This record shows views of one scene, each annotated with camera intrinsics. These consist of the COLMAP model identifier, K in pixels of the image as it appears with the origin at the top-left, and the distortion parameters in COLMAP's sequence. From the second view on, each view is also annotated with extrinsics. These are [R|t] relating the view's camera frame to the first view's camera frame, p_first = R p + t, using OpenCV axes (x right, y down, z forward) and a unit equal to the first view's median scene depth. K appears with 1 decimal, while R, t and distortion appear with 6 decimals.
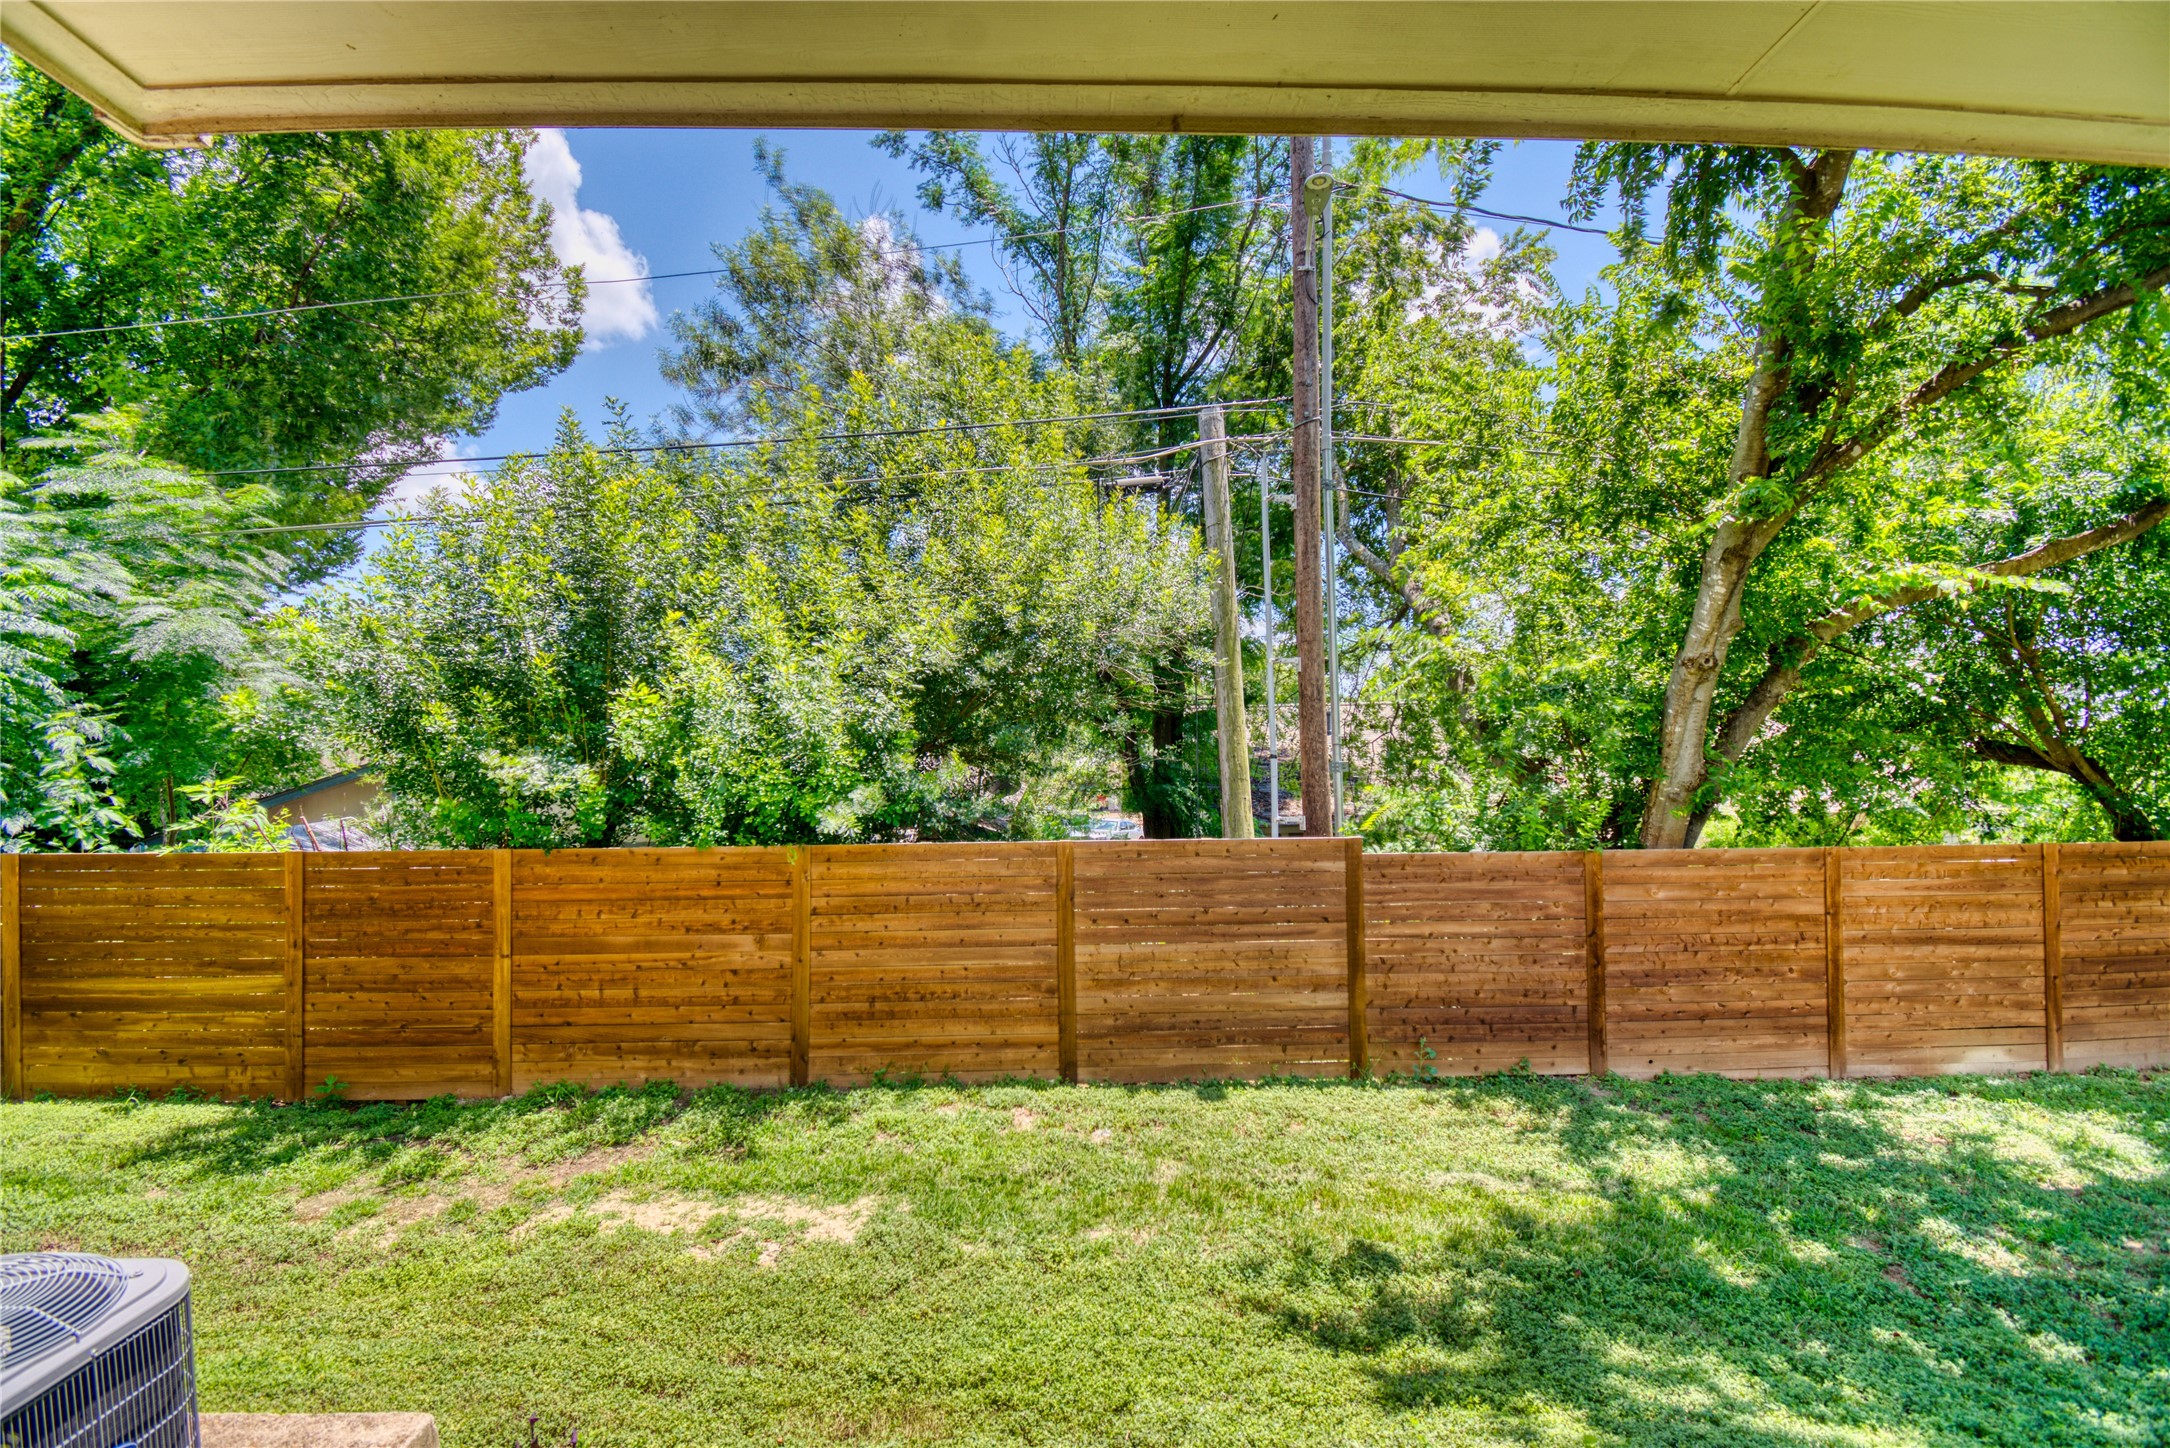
lens RADIAL K [[943.6, 0, 1071.8], [0, 943.6, 734.7], [0, 0, 1]] dist [-0.002367, -0.008216]
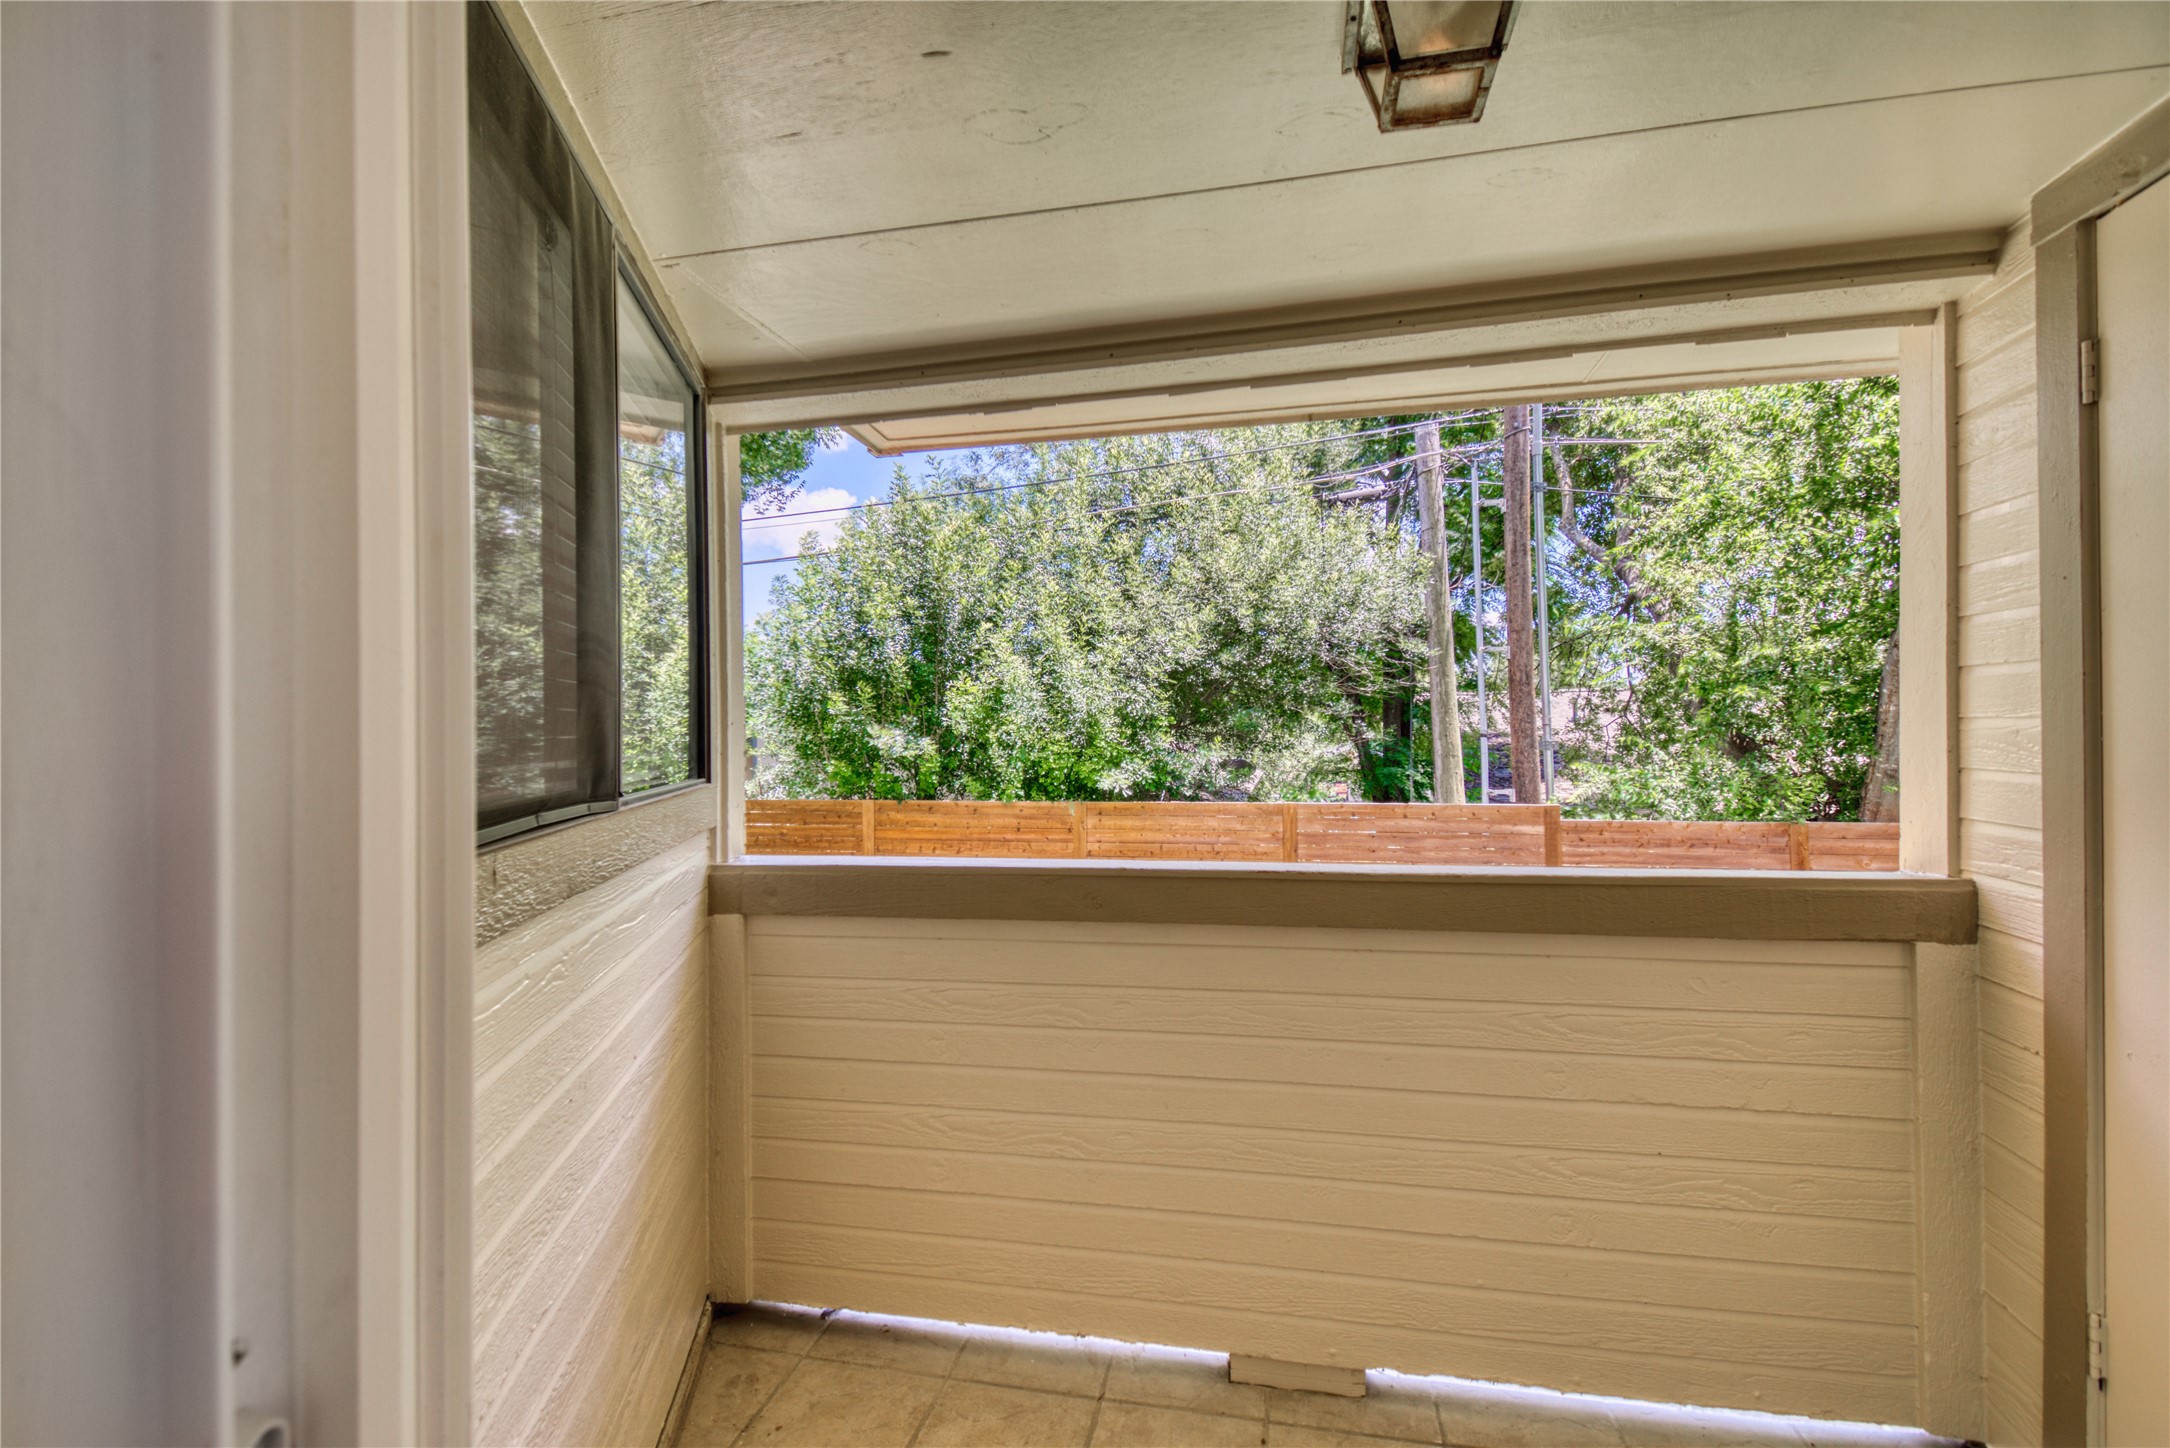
lens RADIAL K [[943.6, 0, 1085.4], [0, 943.6, 718.0], [0, 0, 1]] dist [-0.002367, -0.008216]
pose [[0.973518, -0.002426, -0.228596, 0.012550], [0.001081, 0.999981, -0.006006, 0.009866], [0.228606, 0.005600, 0.973503, -0.224442]]
